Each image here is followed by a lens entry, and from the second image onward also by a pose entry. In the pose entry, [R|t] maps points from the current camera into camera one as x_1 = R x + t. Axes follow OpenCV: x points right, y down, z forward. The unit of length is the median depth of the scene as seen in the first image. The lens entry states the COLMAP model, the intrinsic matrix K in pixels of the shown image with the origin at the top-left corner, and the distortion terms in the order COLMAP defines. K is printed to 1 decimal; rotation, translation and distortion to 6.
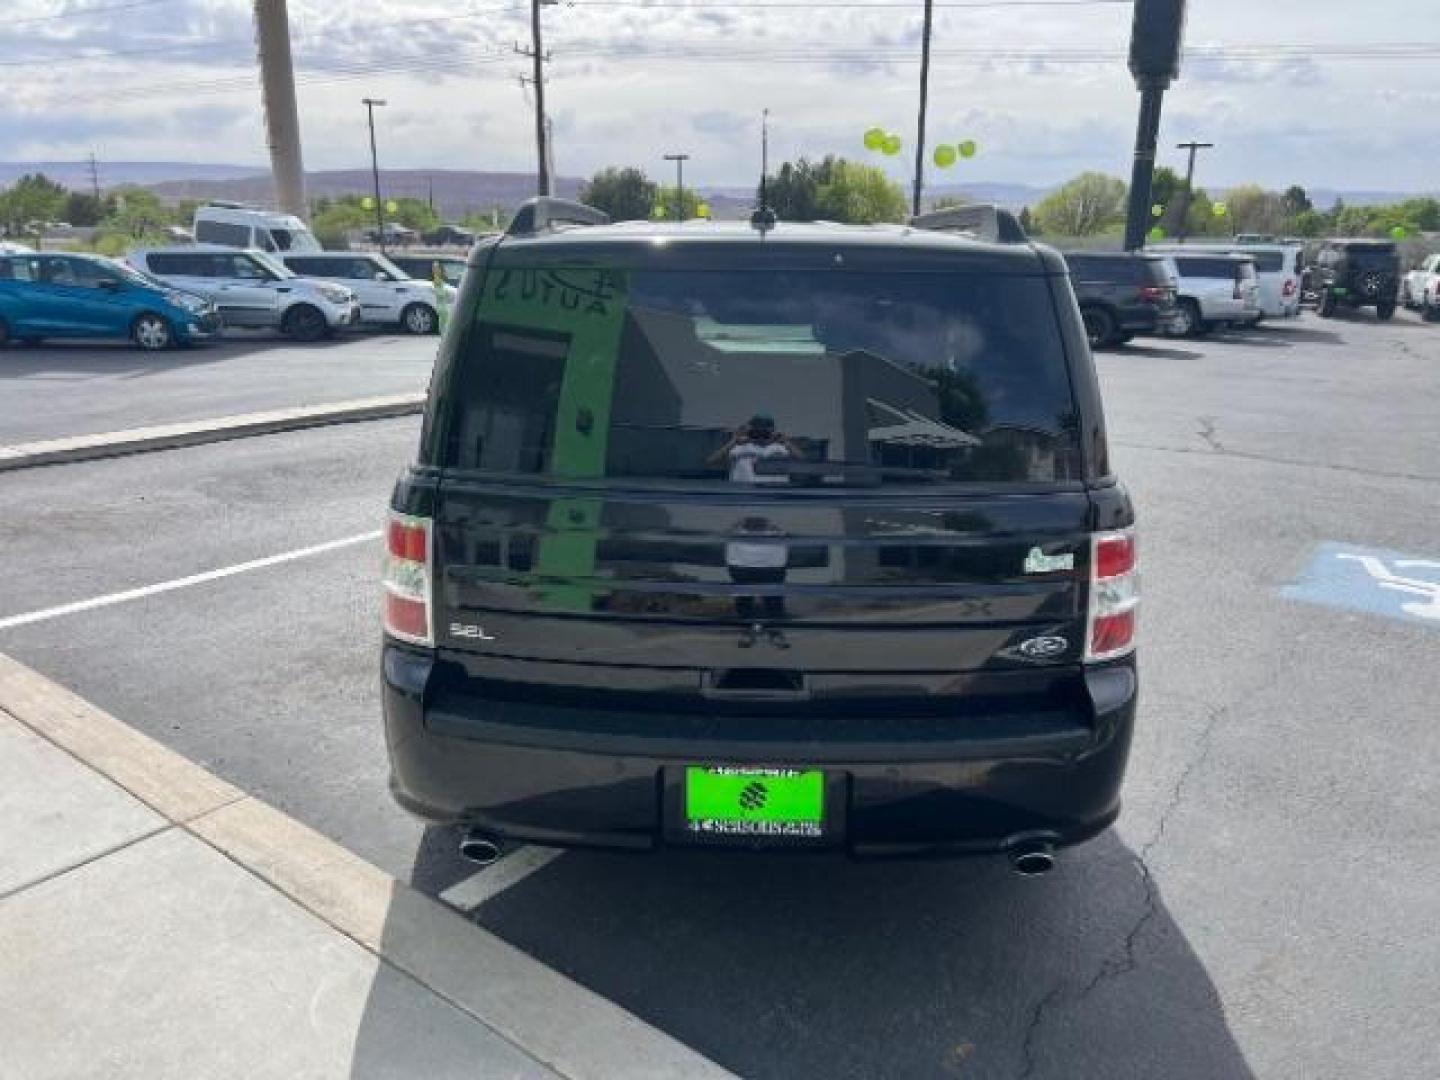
lens RADIAL K [[1085.5, 0, 719.3], [0, 1085.5, 532.8], [0, 0, 1]] dist [0.045512, -0.056368]
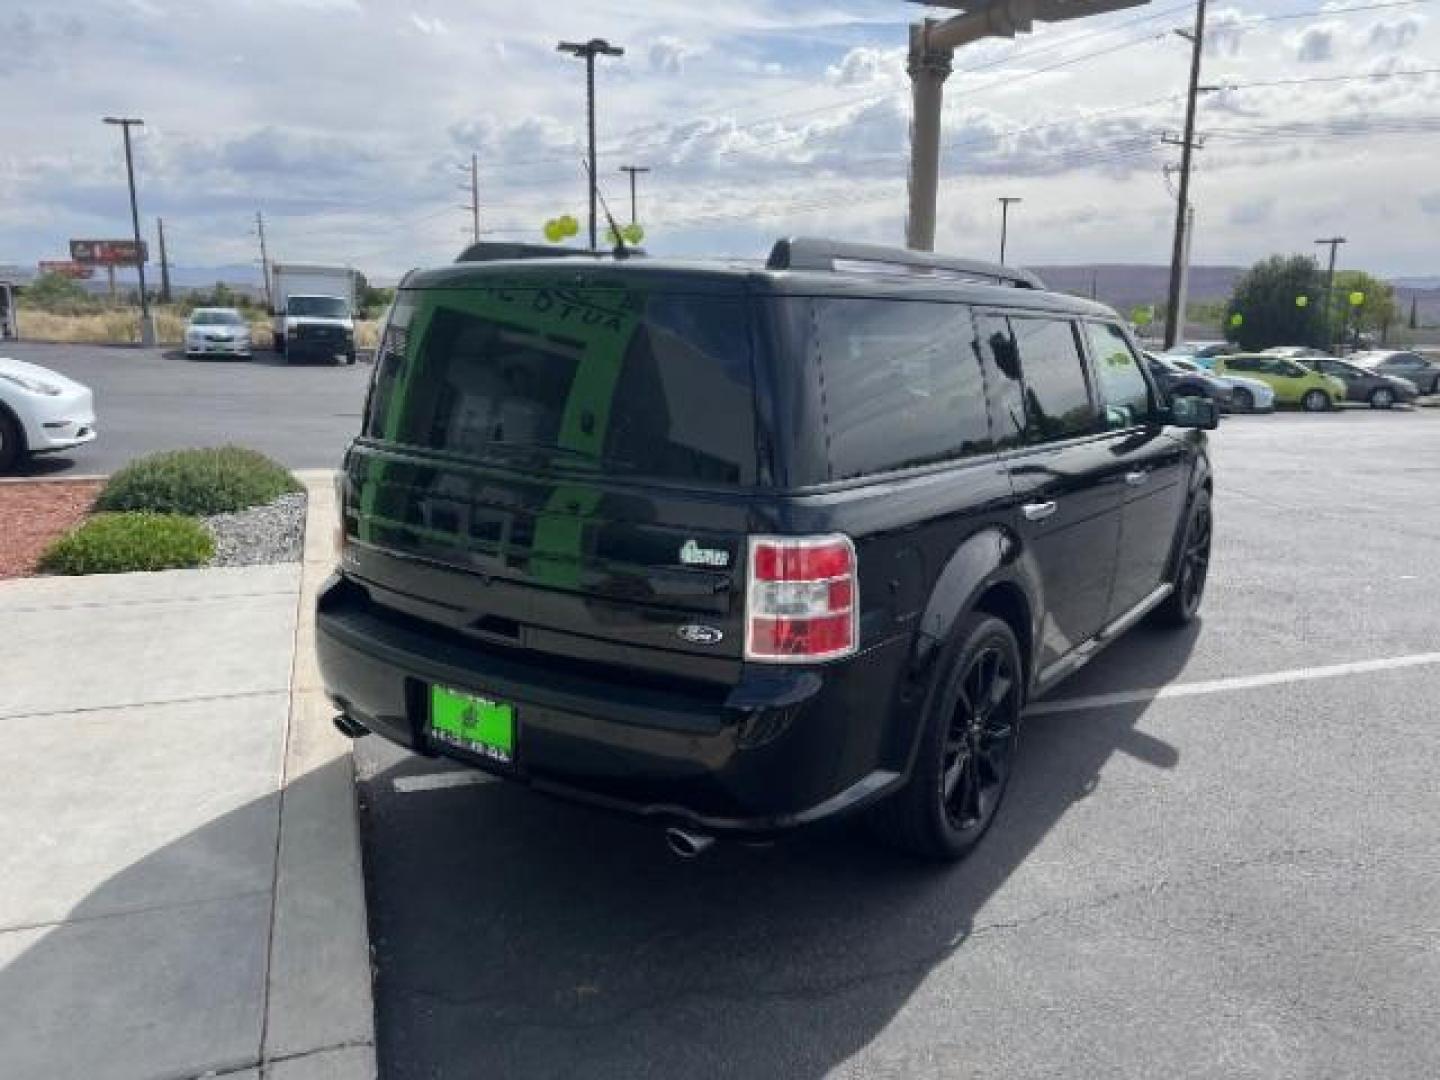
lens RADIAL K [[1085.5, 0, 731.7], [0, 1085.5, 547.1], [0, 0, 1]] dist [0.045512, -0.056368]
pose [[0.843978, 0.115123, -0.523877, 0.088171], [-0.150909, 0.988207, -0.025958, 0.004191], [0.514711, 0.100965, 0.851398, 0.009964]]
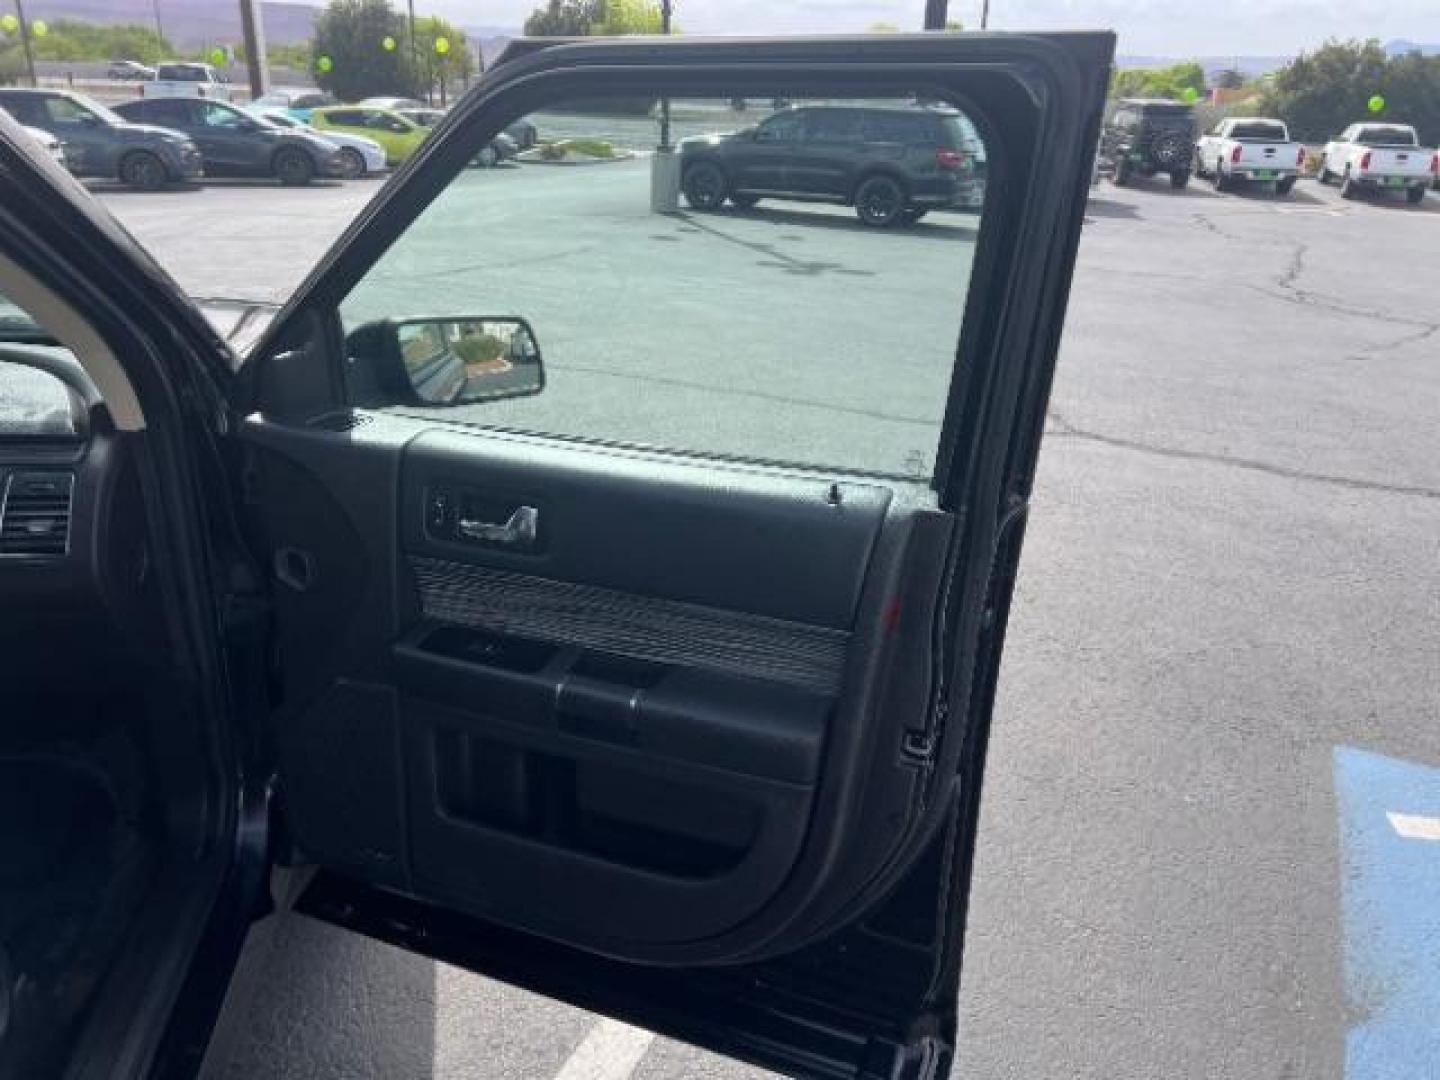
lens RADIAL K [[1085.5, 0, 719.2], [0, 1085.5, 542.1], [0, 0, 1]] dist [0.045512, -0.056368]
pose [[0.983711, -0.044752, 0.174096, 0.060729], [0.021811, 0.991074, 0.131516, -0.038893], [-0.178428, -0.125577, 0.975907, 0.167086]]
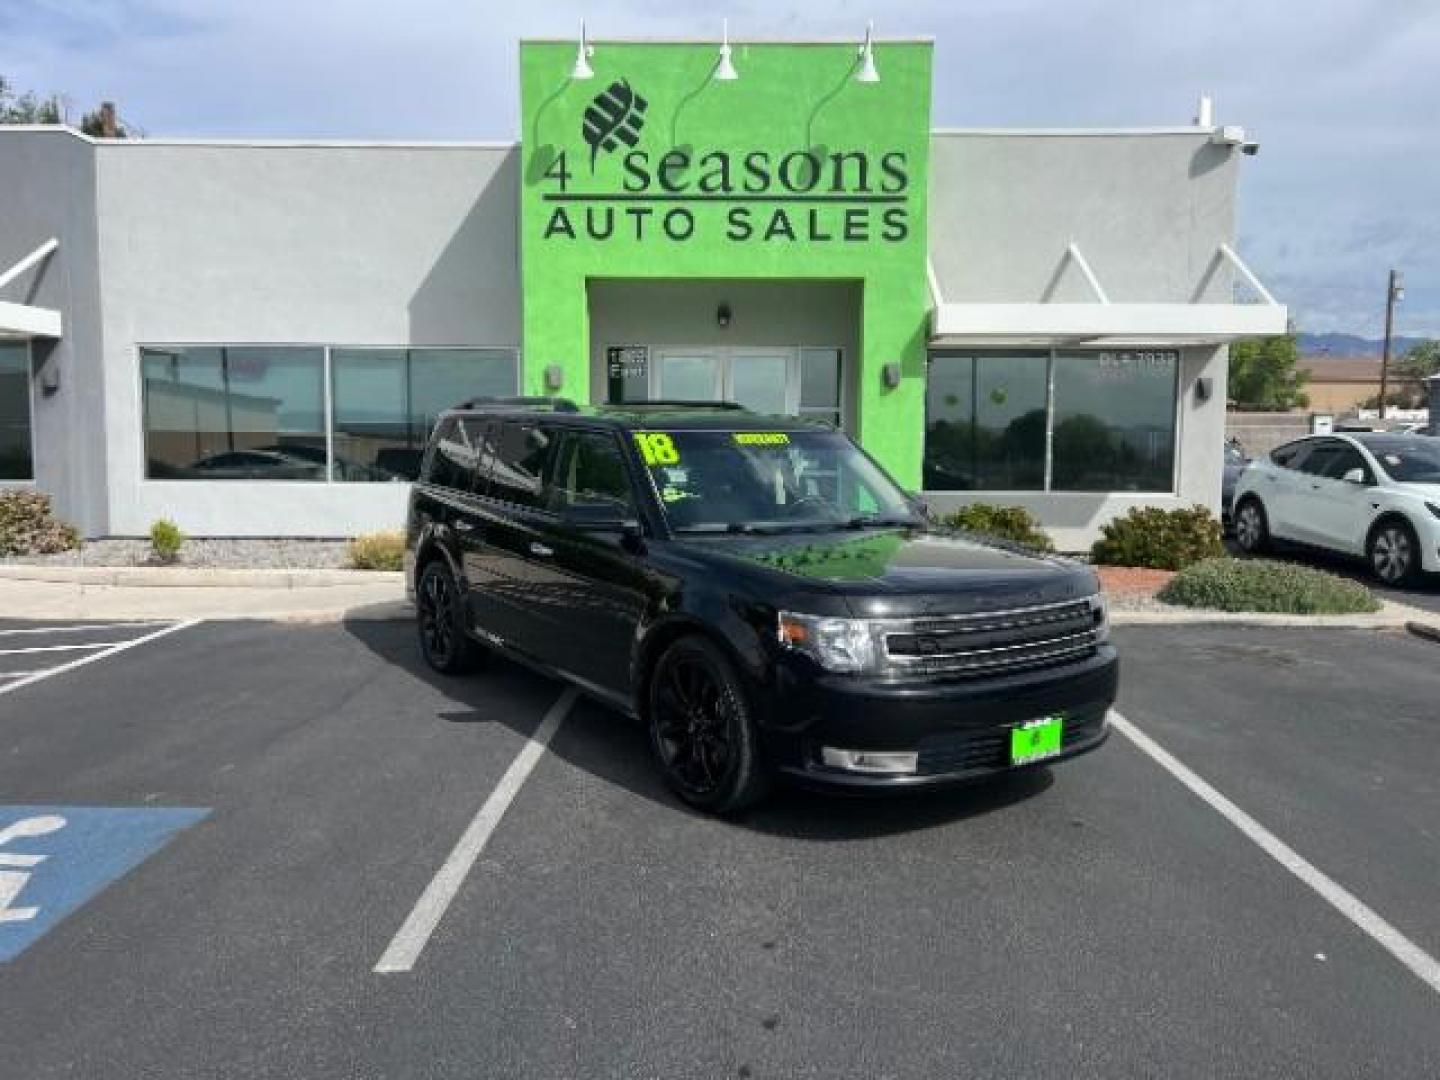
lens RADIAL K [[1085.5, 0, 721.3], [0, 1085.5, 529.4], [0, 0, 1]] dist [0.045512, -0.056368]
pose [[-0.818535, 0.028267, -0.573761, 0.159584], [-0.173949, 0.939702, 0.294453, -0.117461], [0.547487, 0.340825, -0.764262, 0.460477]]
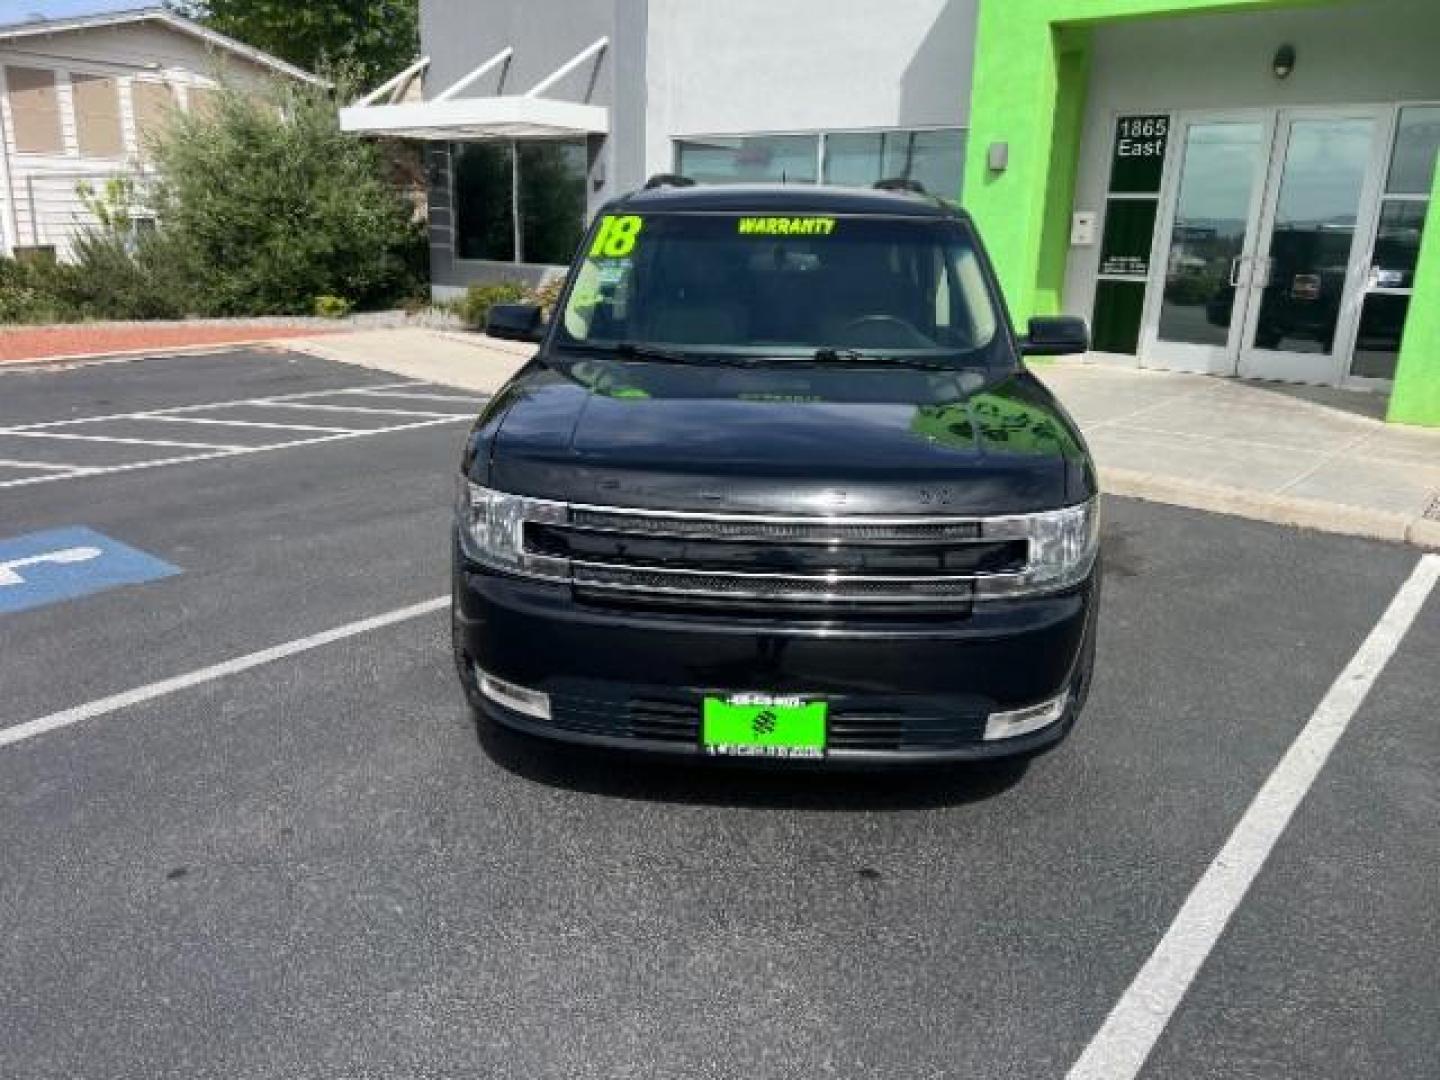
lens RADIAL K [[1085.5, 0, 712.9], [0, 1085.5, 541.7], [0, 0, 1]] dist [0.045512, -0.056368]
pose [[-0.998053, -0.047802, 0.040057, -0.000314], [-0.019457, 0.848883, 0.528222, -0.115839], [-0.059254, 0.526414, -0.848161, 0.447440]]
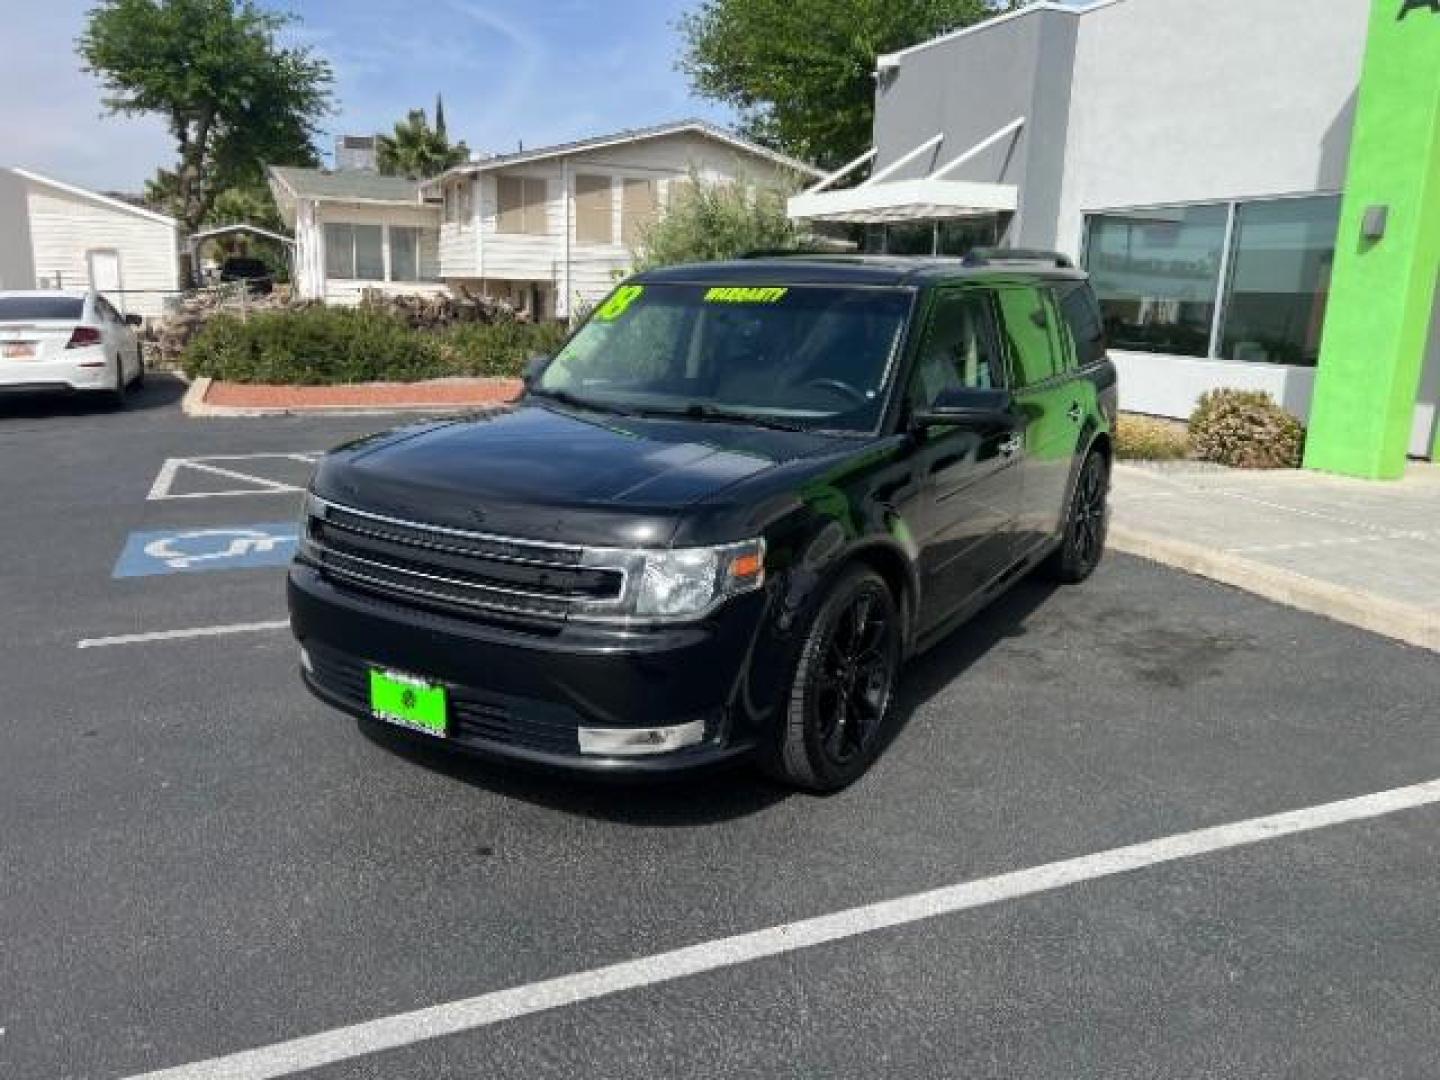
lens RADIAL K [[1085.5, 0, 716.2], [0, 1085.5, 546.3], [0, 0, 1]] dist [0.045512, -0.056368]
pose [[-0.854012, -0.151002, 0.497857, -0.107667], [0.106951, 0.885555, 0.452055, -0.113728], [-0.509141, 0.439307, -0.740125, 0.432189]]
